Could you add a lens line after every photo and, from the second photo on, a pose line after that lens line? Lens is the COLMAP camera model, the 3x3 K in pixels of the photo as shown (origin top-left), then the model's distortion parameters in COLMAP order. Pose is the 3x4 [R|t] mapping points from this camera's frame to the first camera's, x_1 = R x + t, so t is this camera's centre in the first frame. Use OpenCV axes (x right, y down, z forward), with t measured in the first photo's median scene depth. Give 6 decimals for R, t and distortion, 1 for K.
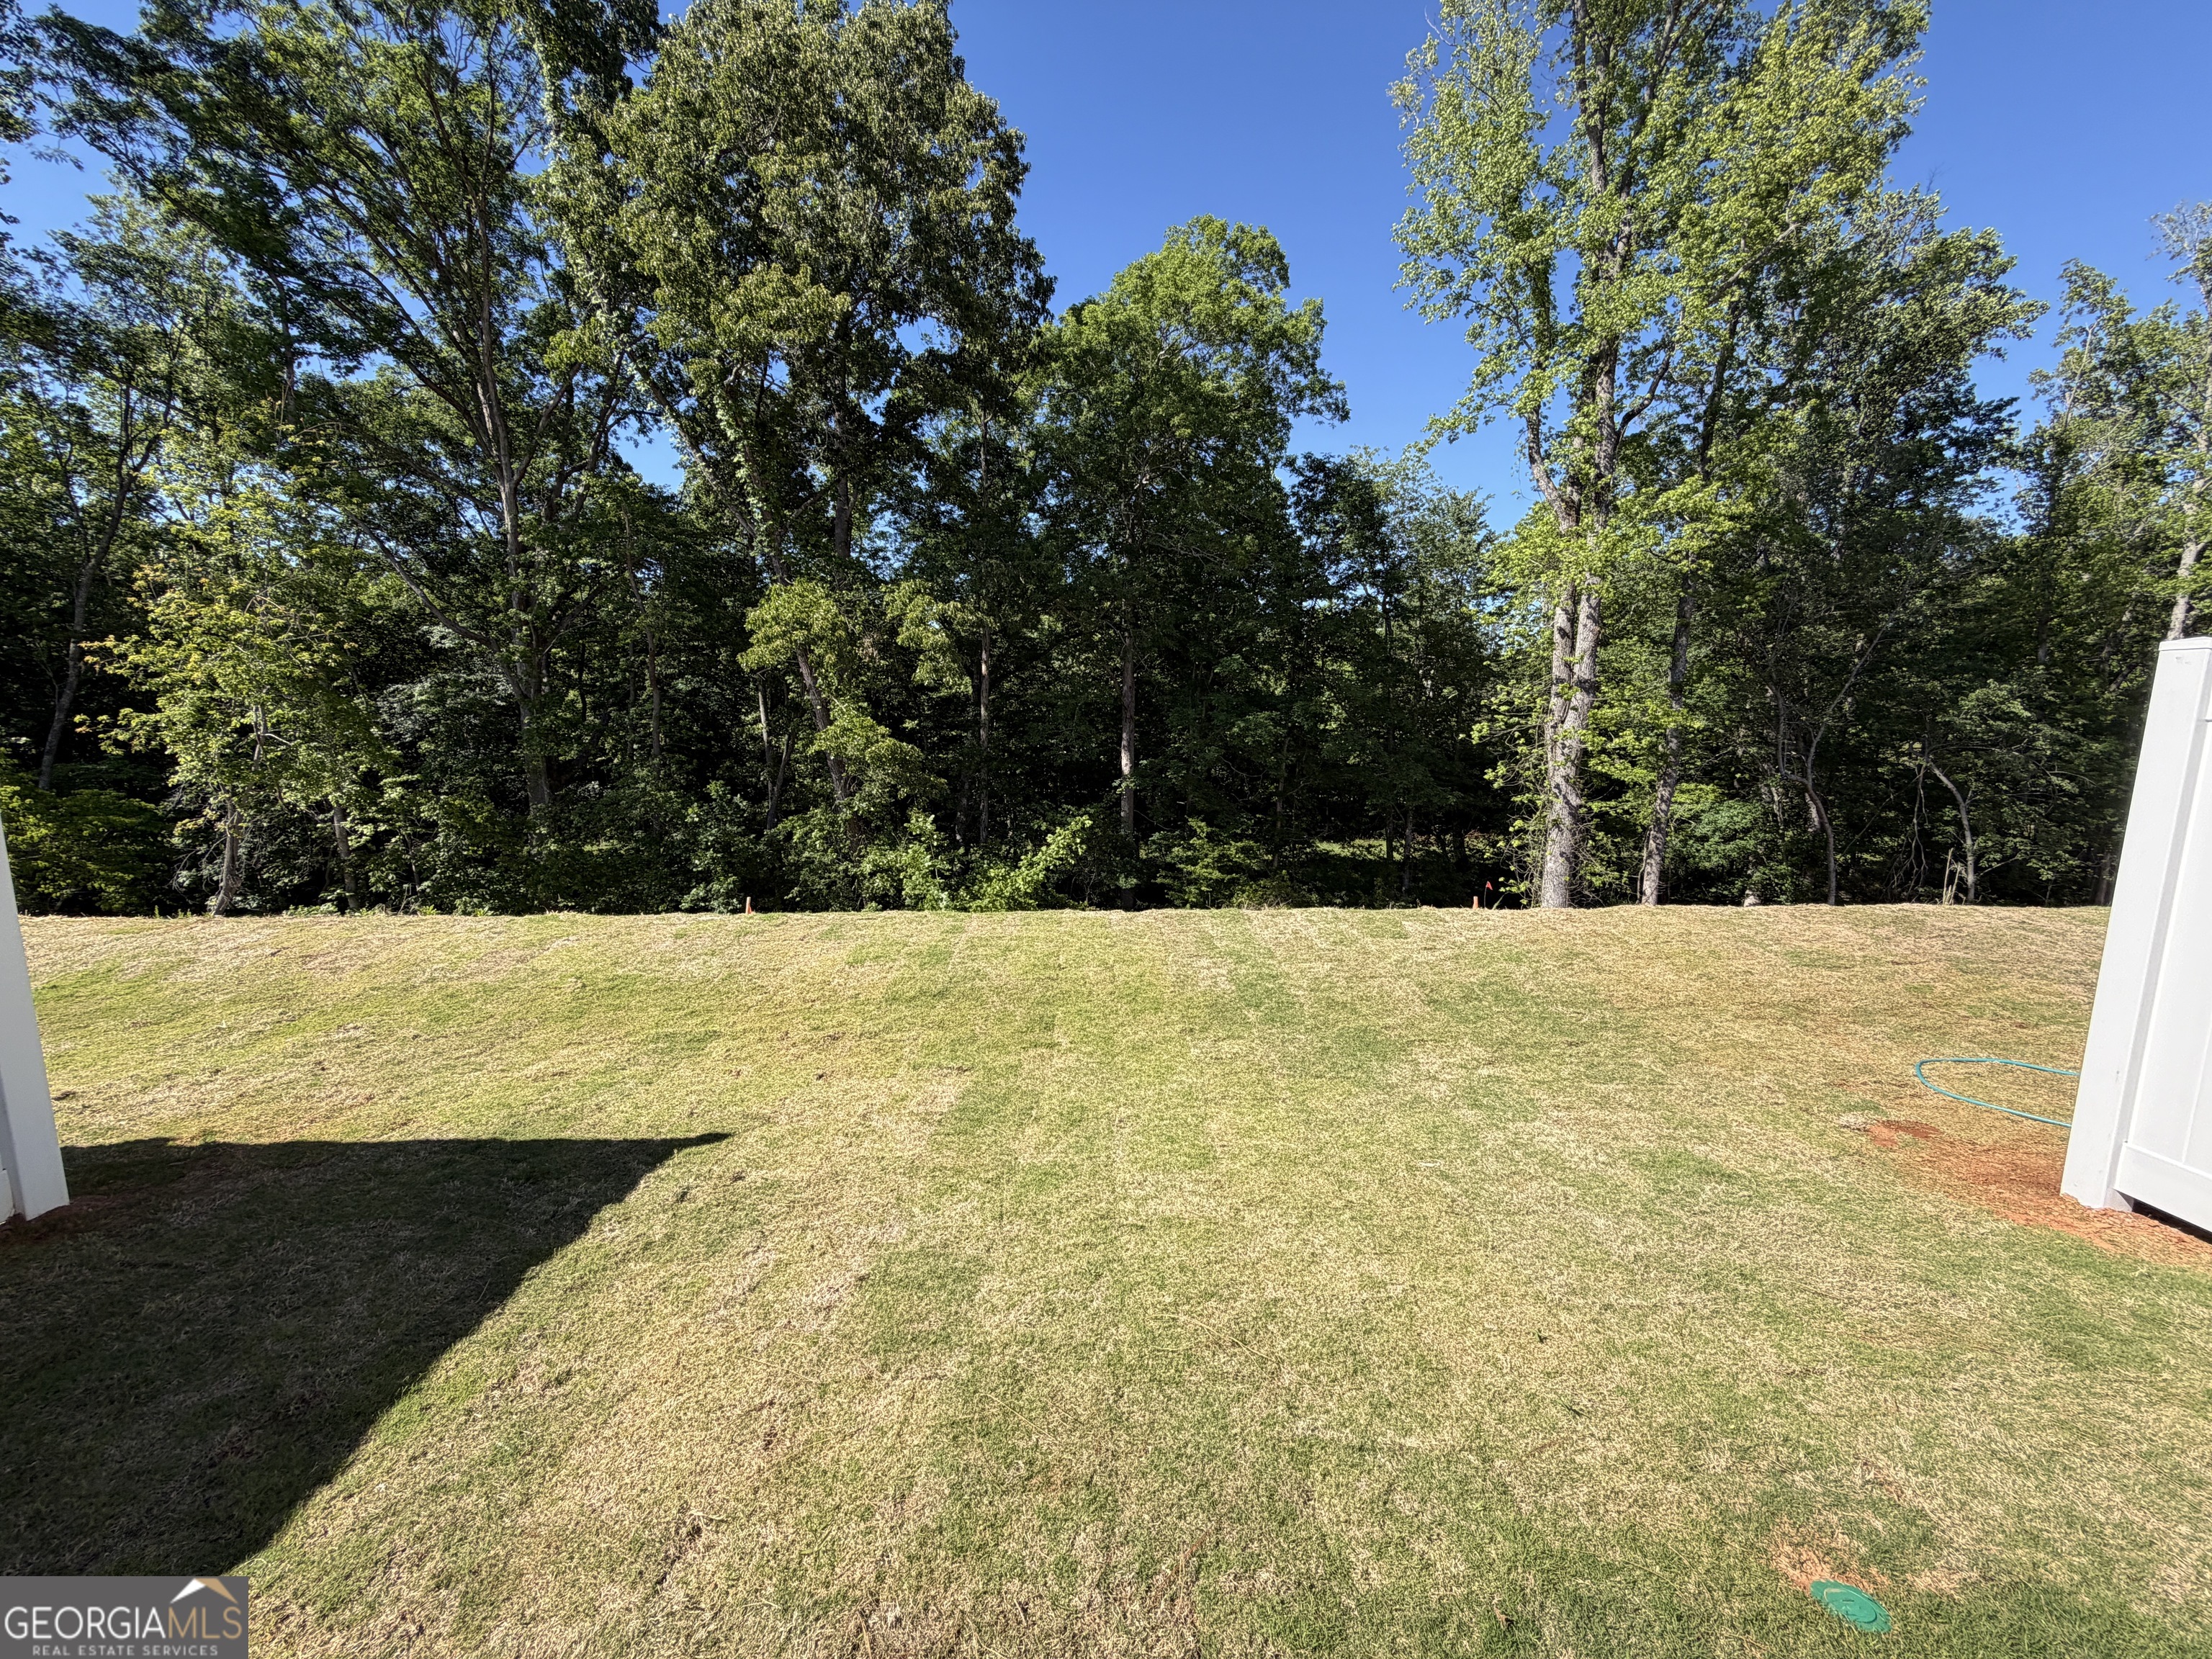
lens RADIAL K [[883.9, 0, 1101.1], [0, 883.9, 832.3], [0, 0, 1]] dist [0.000286, 0.000278]
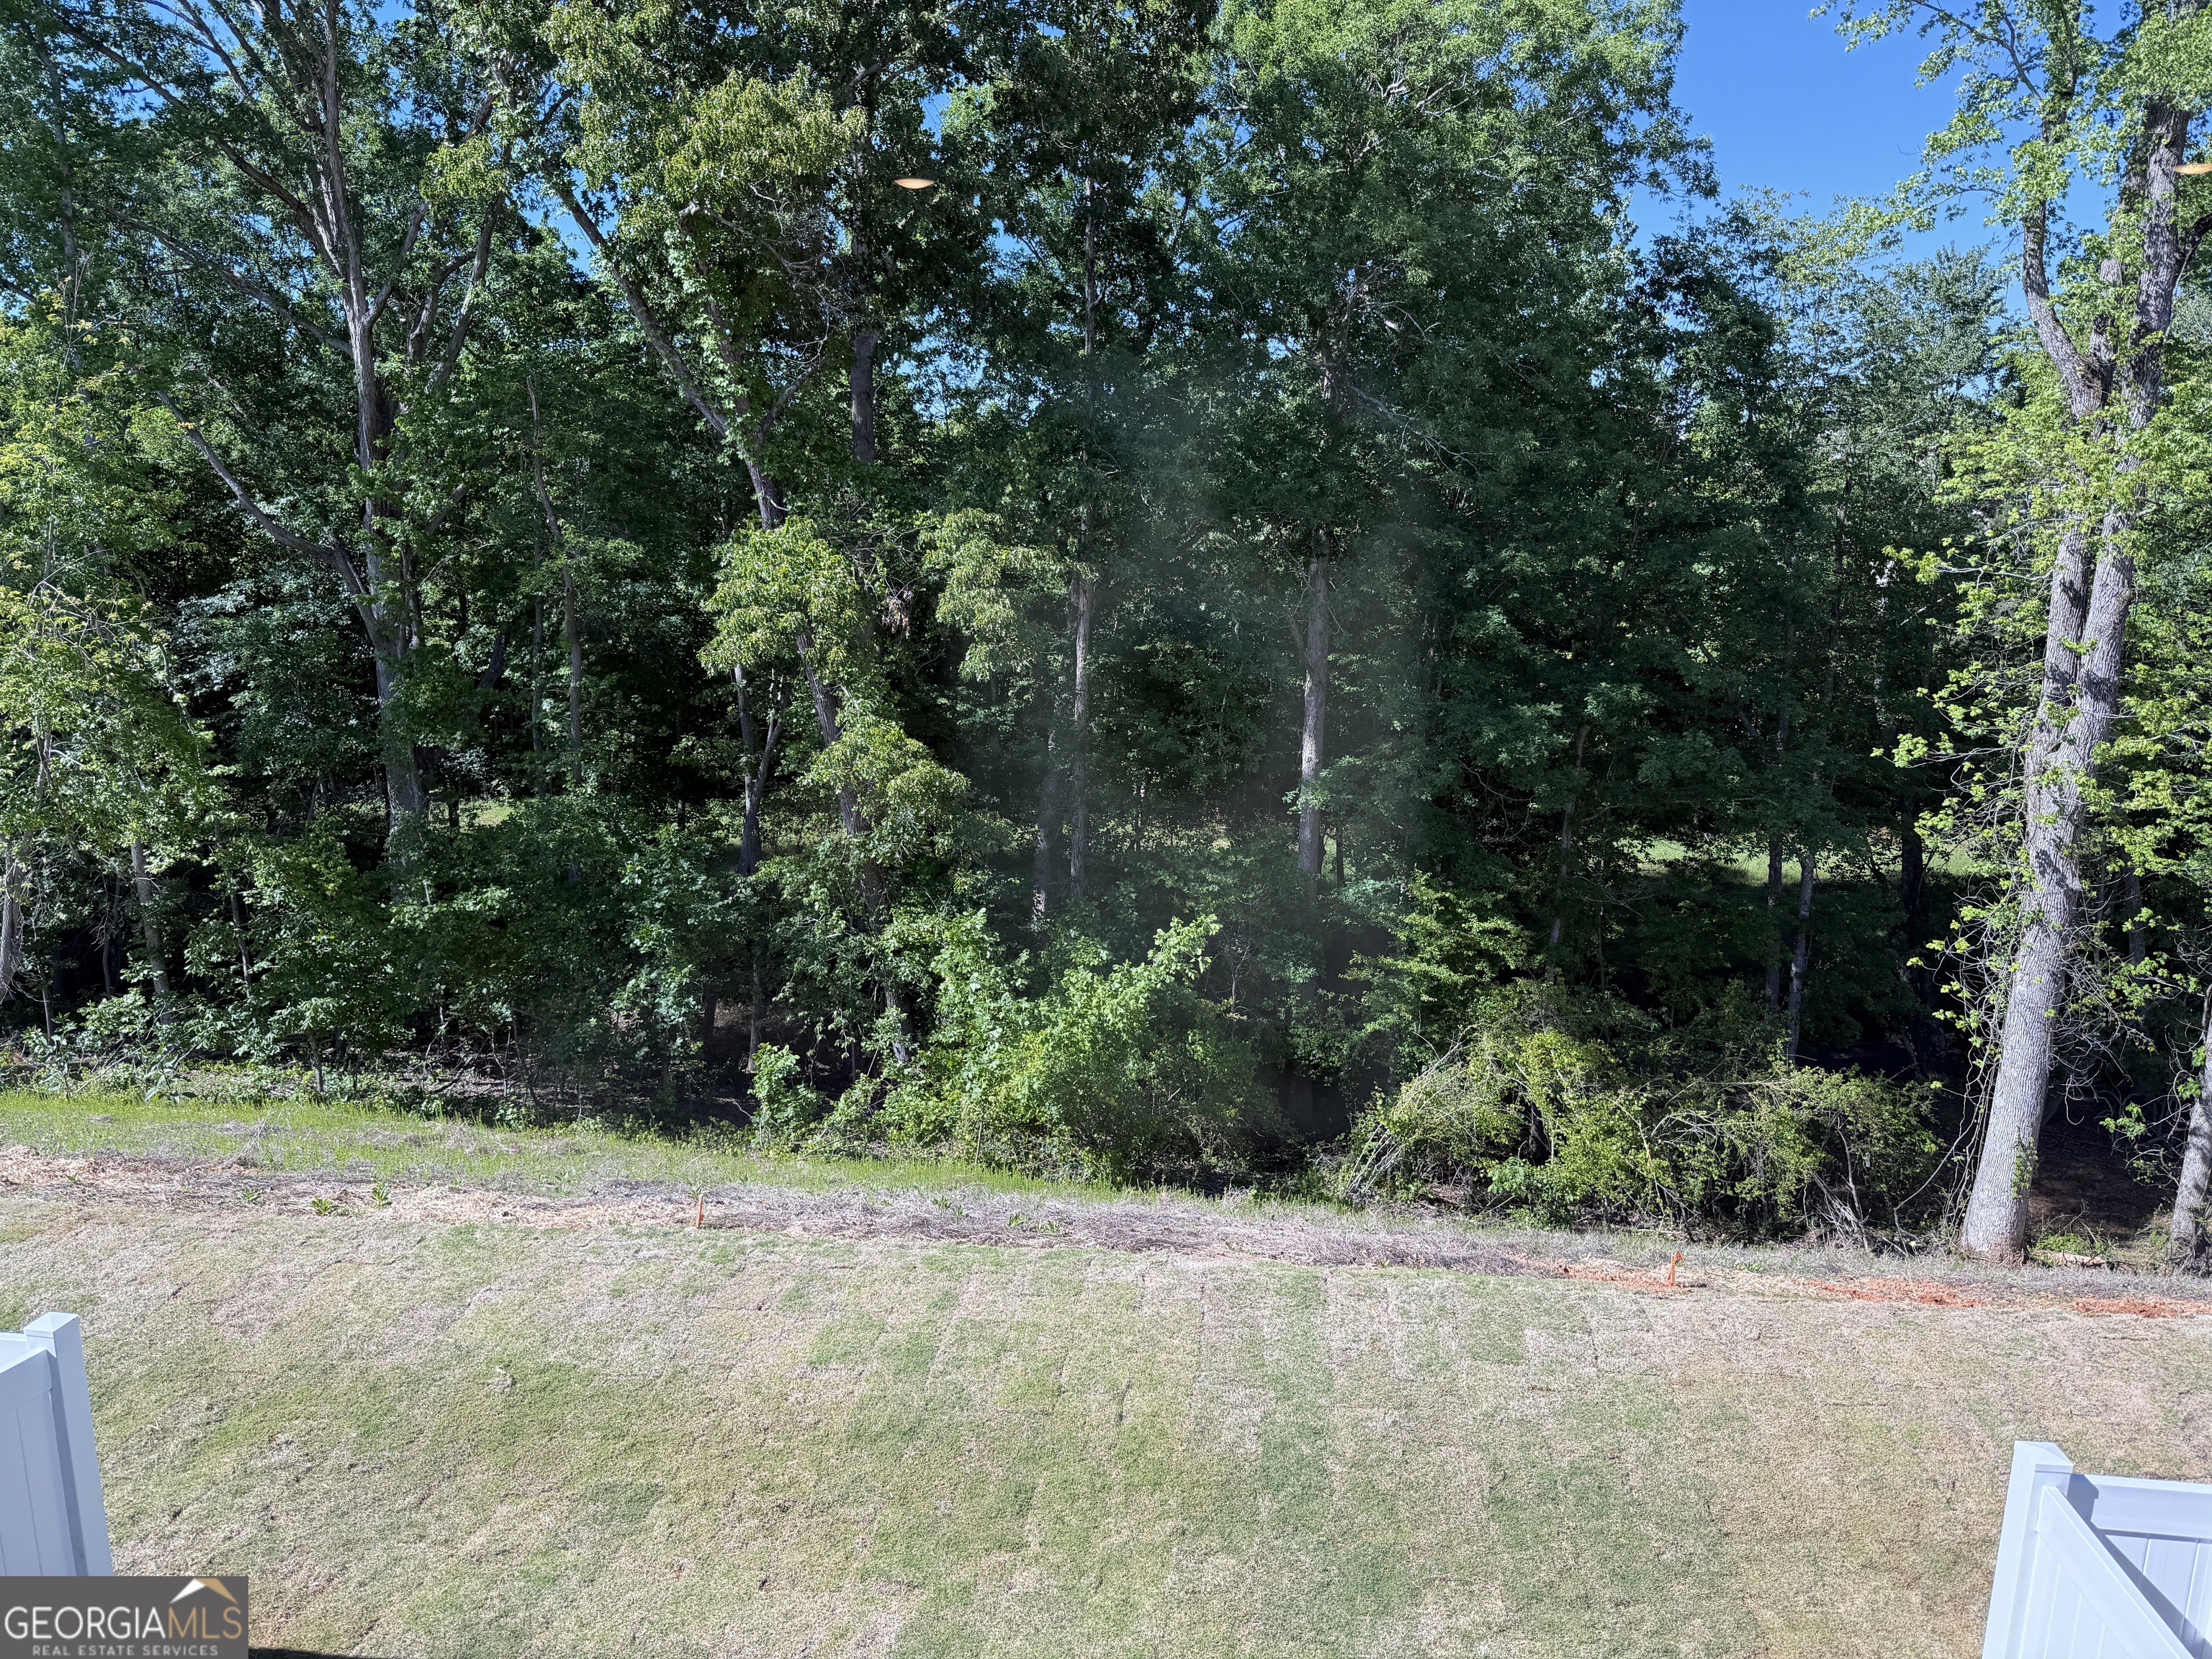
lens RADIAL K [[1549.6, 0, 1114.0], [0, 1549.6, 837.7], [0, 0, 1]] dist [0.025187, 0.000003]
pose [[0.990986, 0.031599, -0.130188, 0.047565], [-0.023625, 0.997775, 0.062341, -0.122776], [0.131869, -0.058703, 0.989527, -0.106545]]
